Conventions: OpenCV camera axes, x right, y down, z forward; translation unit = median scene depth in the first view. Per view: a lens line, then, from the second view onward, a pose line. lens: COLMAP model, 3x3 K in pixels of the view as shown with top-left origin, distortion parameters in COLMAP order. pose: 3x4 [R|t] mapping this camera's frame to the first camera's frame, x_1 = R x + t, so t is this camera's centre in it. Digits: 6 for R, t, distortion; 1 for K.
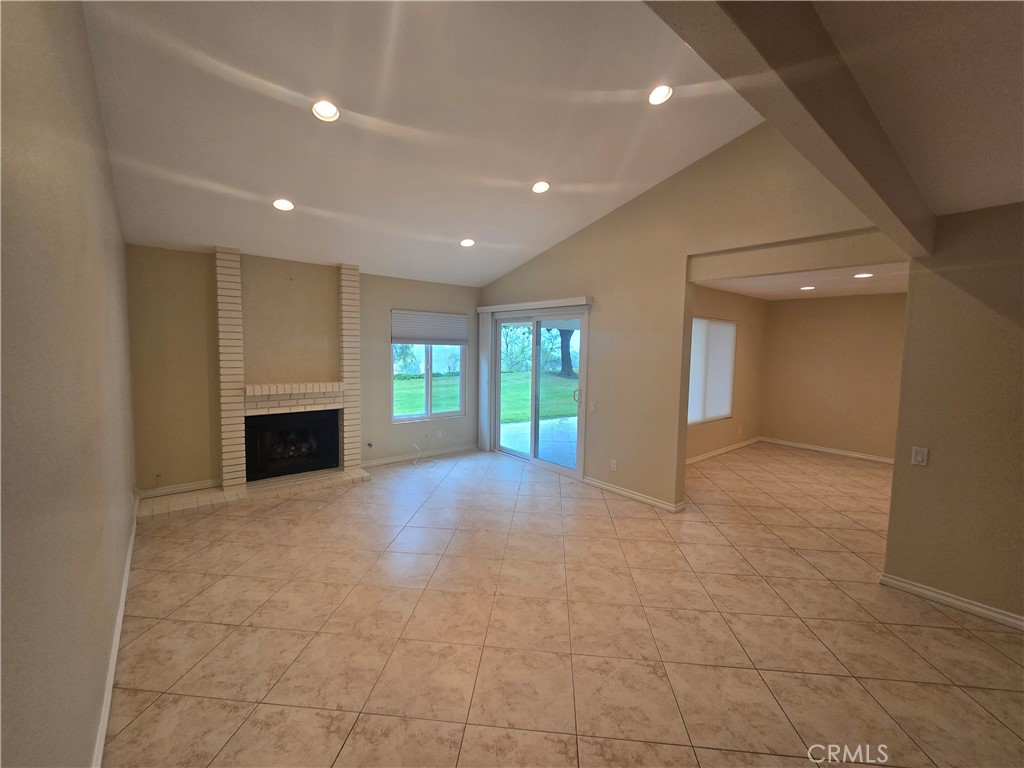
lens RADIAL K [[415.9, 0, 511.8], [0, 415.9, 380.1], [0, 0, 1]] dist [-0.001595, 0.001158]
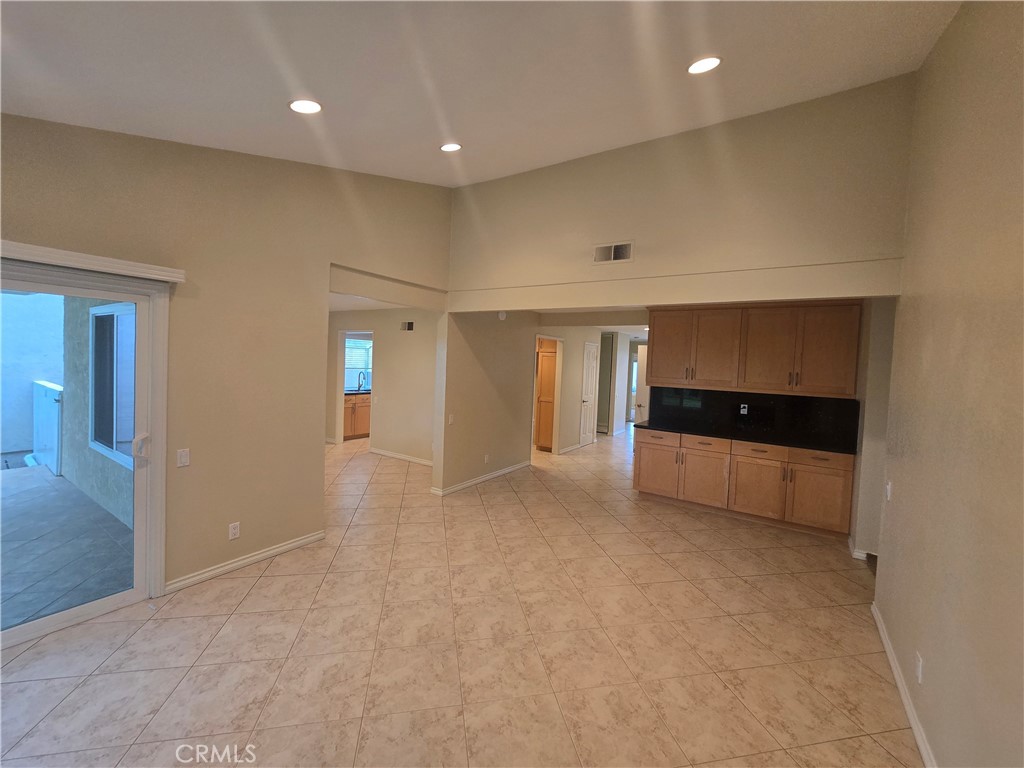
lens RADIAL K [[420.5, 0, 513.6], [0, 420.5, 377.2], [0, 0, 1]] dist [-0.001649, -0.000246]
pose [[-0.286574, -0.067198, 0.955699, -0.797058], [0.030700, 0.996381, 0.079264, -0.130482], [-0.957566, 0.052055, -0.283474, 1.121073]]
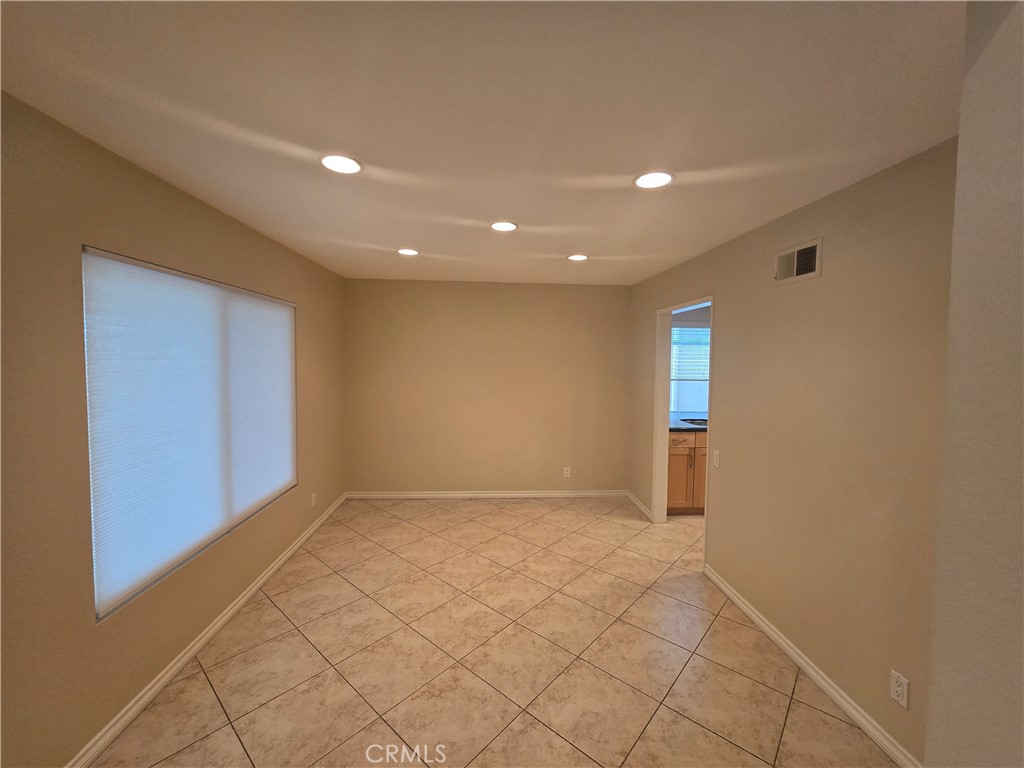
lens RADIAL K [[414.3, 0, 515.2], [0, 414.3, 374.1], [0, 0, 1]] dist [0.000593, -0.000050]
pose [[0.584116, -0.047015, 0.810307, 0.582581], [0.063525, 0.997907, 0.012107, -0.081688], [-0.809180, 0.044403, 0.585880, 0.996445]]
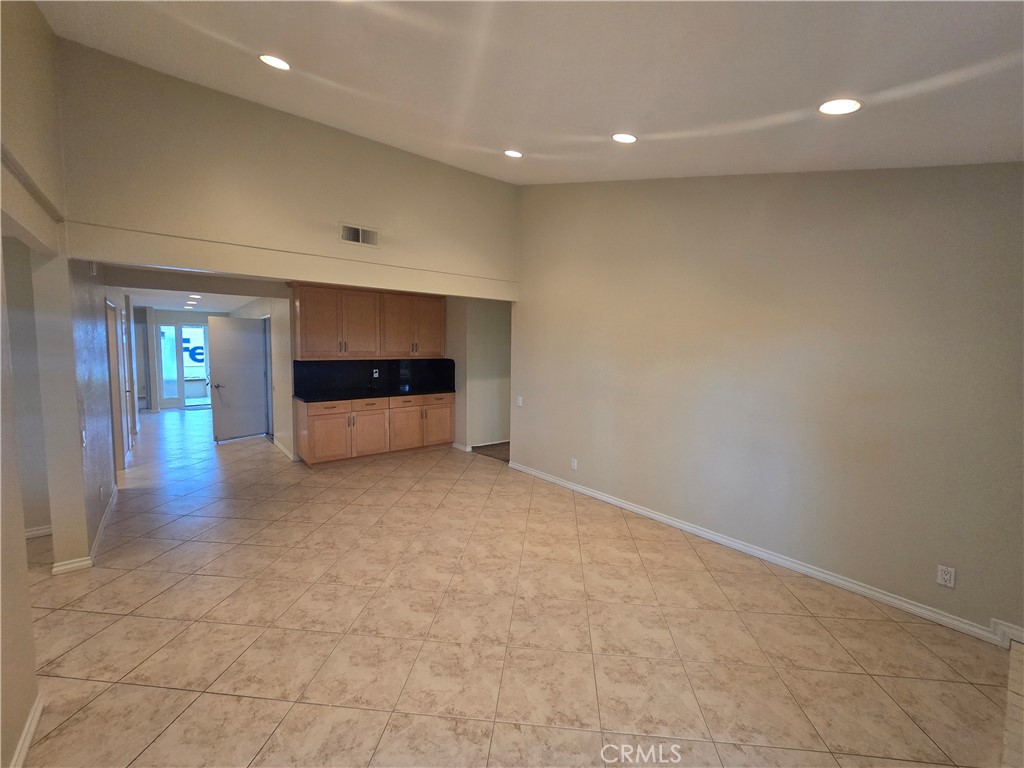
lens RADIAL K [[419.9, 0, 514.5], [0, 419.9, 379.1], [0, 0, 1]] dist [-0.000276, 0.000120]
pose [[-0.999558, -0.029582, 0.003090, -0.160273], [-0.028717, 0.986894, 0.158795, -0.168218], [-0.007747, 0.158636, -0.987307, 1.856155]]
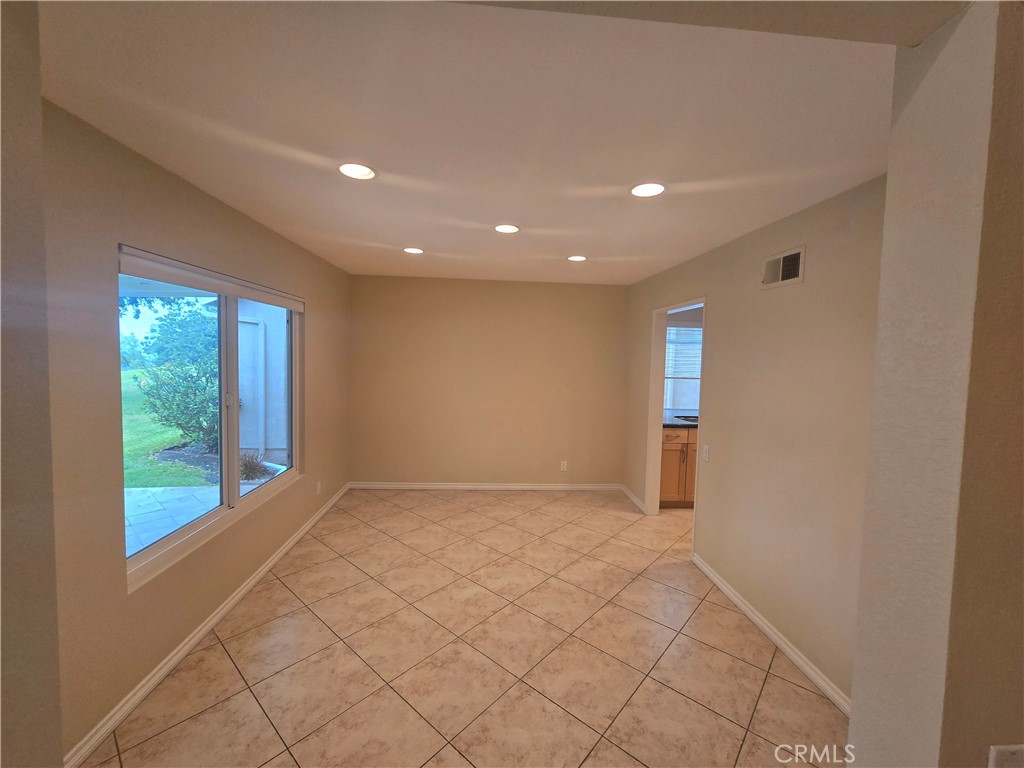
lens RADIAL K [[414.3, 0, 515.2], [0, 414.3, 374.1], [0, 0, 1]] dist [0.000593, -0.000050]
pose [[0.581983, -0.045347, 0.811935, 0.542004], [0.049509, 0.998568, 0.020283, -0.079614], [-0.811692, 0.028394, 0.583395, 0.972419]]
